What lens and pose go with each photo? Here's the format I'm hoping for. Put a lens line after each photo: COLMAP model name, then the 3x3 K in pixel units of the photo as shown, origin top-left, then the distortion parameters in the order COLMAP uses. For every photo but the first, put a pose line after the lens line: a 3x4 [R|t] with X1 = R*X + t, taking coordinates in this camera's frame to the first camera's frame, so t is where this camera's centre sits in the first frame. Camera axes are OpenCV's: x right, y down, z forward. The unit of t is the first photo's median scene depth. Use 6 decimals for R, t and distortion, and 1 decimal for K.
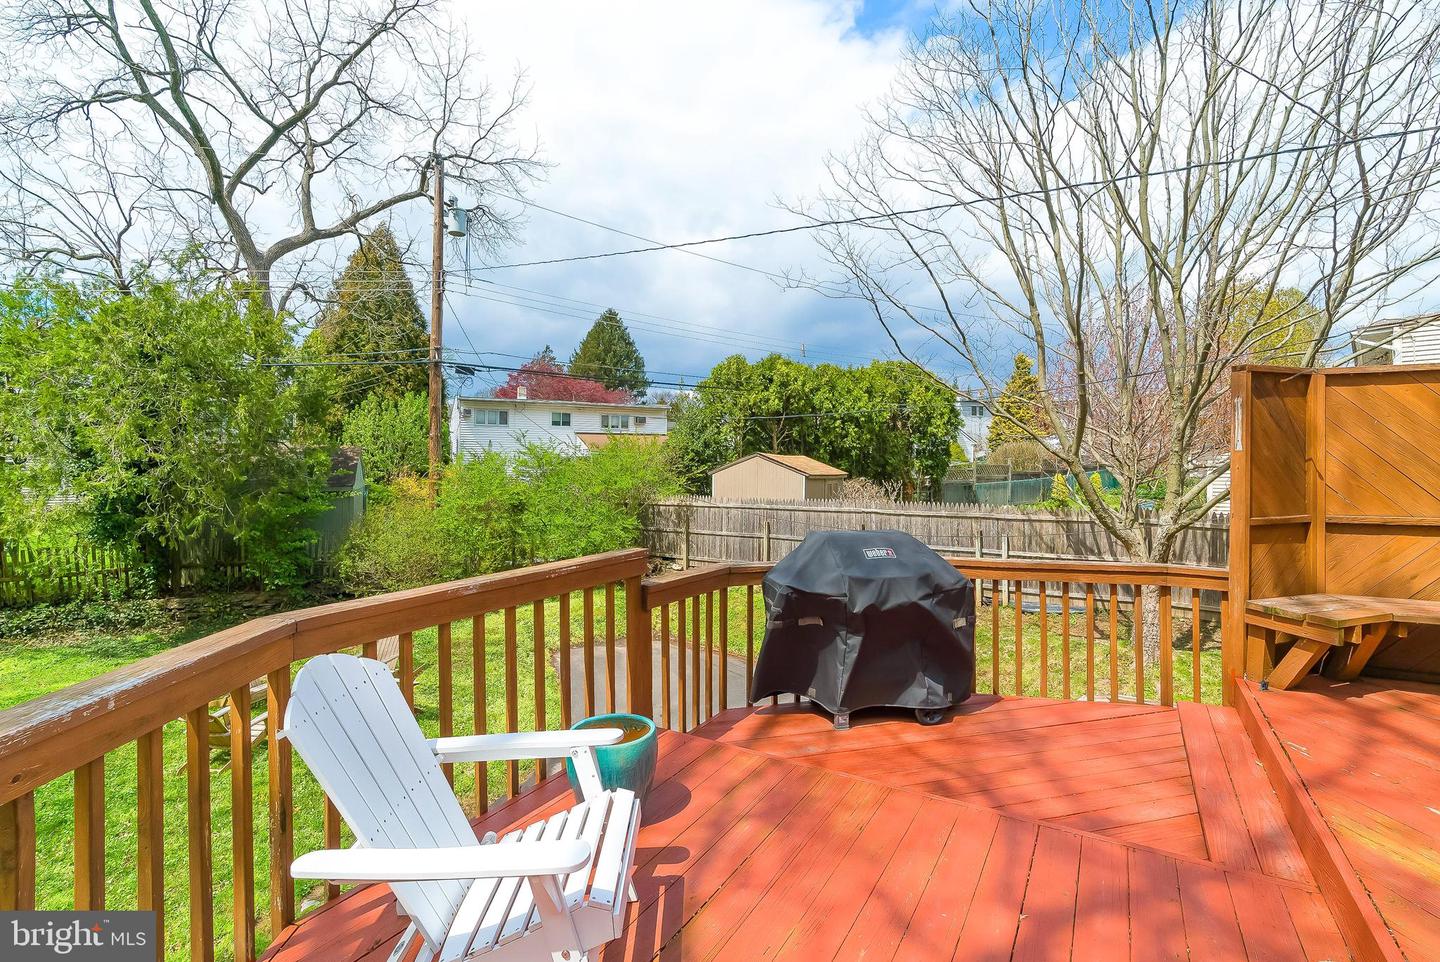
lens RADIAL K [[656.2, 0, 729.9], [0, 656.2, 453.0], [0, 0, 1]] dist [-0.003199, 0.000730]
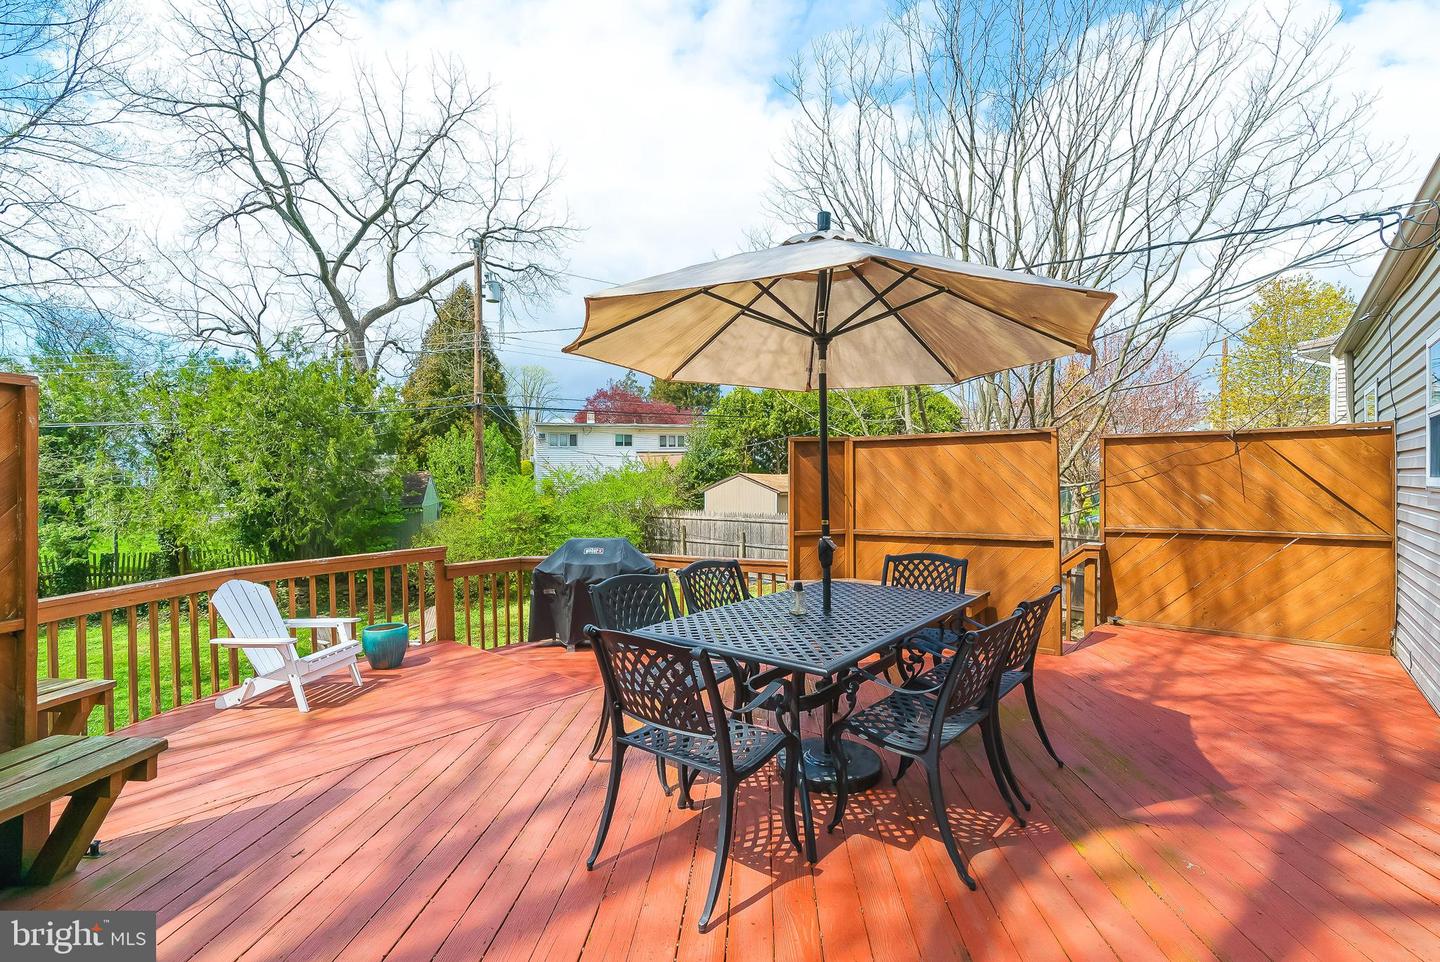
lens RADIAL K [[642.2, 0, 720.0], [0, 642.2, 481.0], [0, 0, 1]] dist [-0.009446, 0.001459]
pose [[0.987276, -0.010831, -0.158645, 0.180154], [0.014886, 0.999592, 0.024396, -0.014110], [0.158316, -0.026447, 0.987034, -0.130290]]
